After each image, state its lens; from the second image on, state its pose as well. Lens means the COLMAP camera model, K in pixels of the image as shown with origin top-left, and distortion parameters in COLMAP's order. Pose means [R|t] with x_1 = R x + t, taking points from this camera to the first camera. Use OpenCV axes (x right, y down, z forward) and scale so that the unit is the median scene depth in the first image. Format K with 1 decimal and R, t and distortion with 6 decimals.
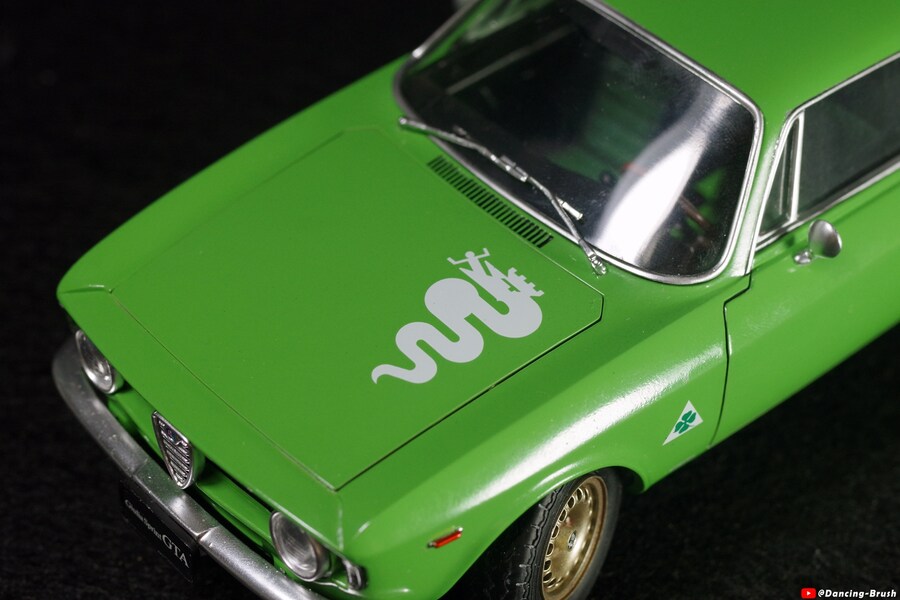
lens RADIAL K [[2205.8, 0, 450.0], [0, 2205.8, 300.0], [0, 0, 1]] dist [0.002400, 0.262691]
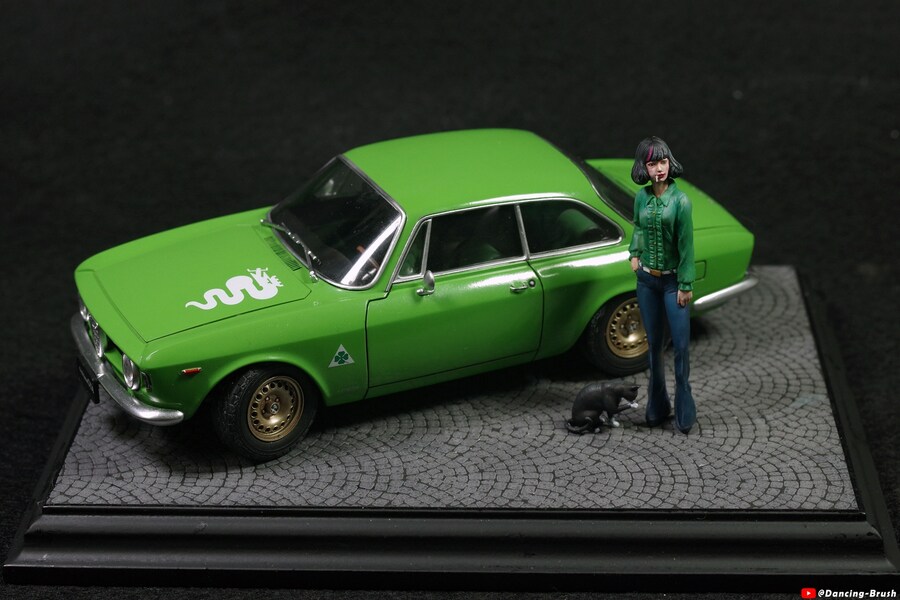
lens RADIAL K [[2039.0, 0, 450.0], [0, 2039.0, 300.0], [0, 0, 1]] dist [-0.001306, 0.215089]
pose [[0.953953, 0.094821, -0.284576, 0.722456], [-0.169492, 0.953142, -0.250584, 0.452668], [0.247481, 0.287279, 0.925324, -0.701242]]
